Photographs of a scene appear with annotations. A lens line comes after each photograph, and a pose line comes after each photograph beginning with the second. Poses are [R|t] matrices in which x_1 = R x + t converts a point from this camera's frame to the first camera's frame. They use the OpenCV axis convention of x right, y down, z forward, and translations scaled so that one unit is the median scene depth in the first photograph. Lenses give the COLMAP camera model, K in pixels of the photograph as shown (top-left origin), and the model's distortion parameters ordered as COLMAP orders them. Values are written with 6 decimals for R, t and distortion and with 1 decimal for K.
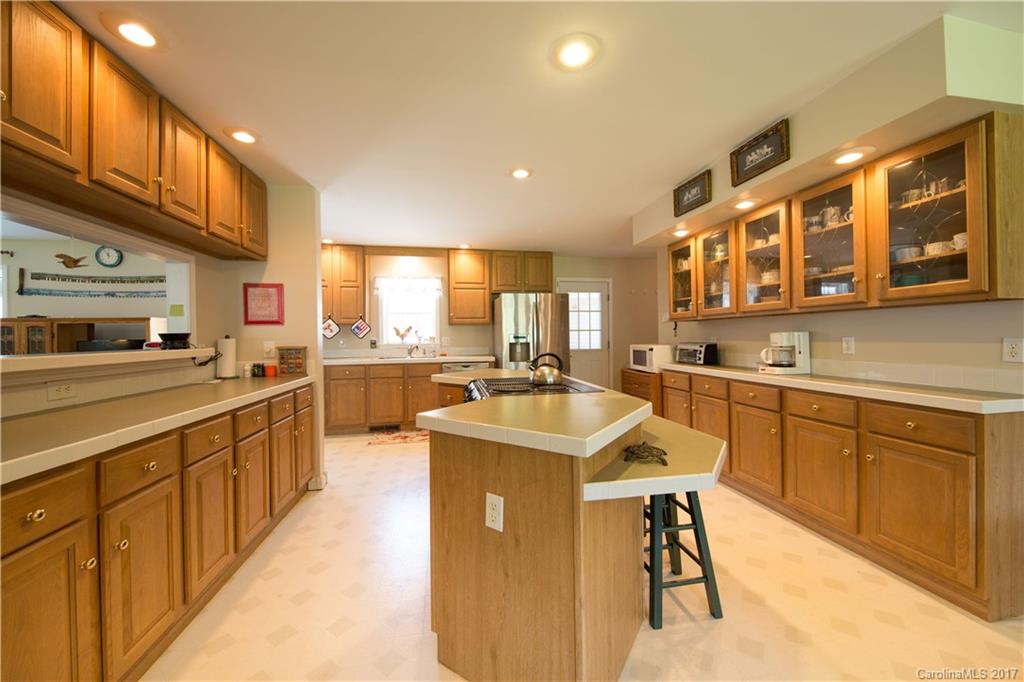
lens RADIAL K [[371.1, 0, 517.7], [0, 371.1, 336.2], [0, 0, 1]] dist [0.010622, -0.006088]
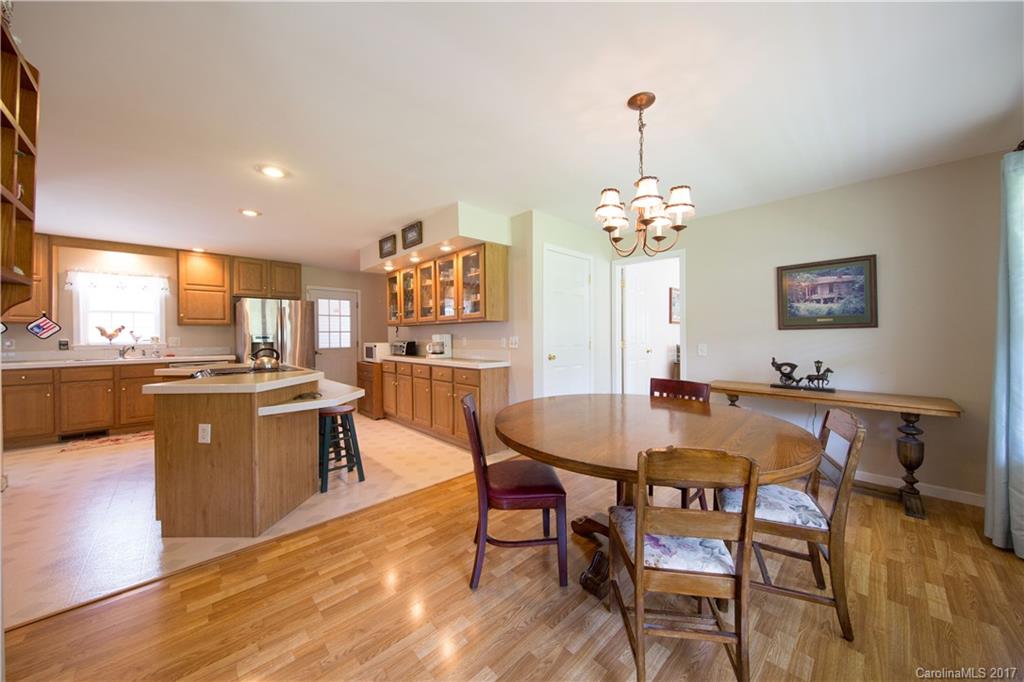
lens RADIAL K [[354.8, 0, 525.3], [0, 354.8, 336.3], [0, 0, 1]] dist [-0.000827, -0.002750]
pose [[0.834146, 0.001844, 0.551540, 0.105034], [-0.000407, 0.999996, -0.002727, 0.002204], [-0.551543, 0.002050, 0.834144, -0.469484]]
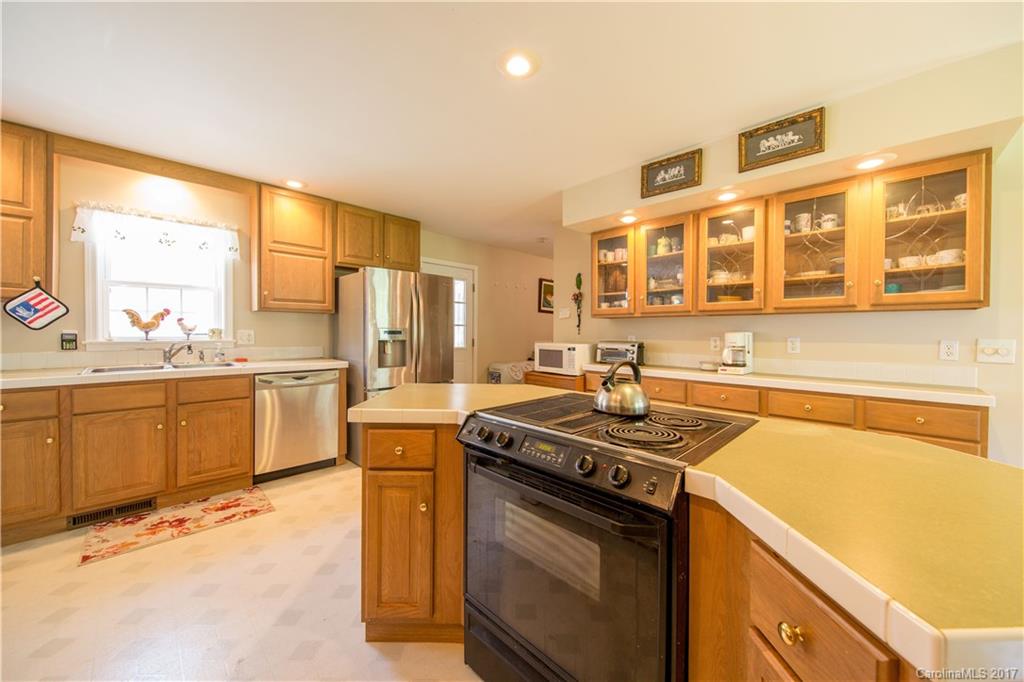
lens RADIAL K [[371.1, 0, 517.7], [0, 371.1, 336.2], [0, 0, 1]] dist [0.010622, -0.006088]
pose [[0.822633, 0.009676, 0.568490, -0.271362], [-0.015641, 0.999862, 0.005615, 0.002981], [-0.568357, -0.013511, 0.822671, 0.392446]]
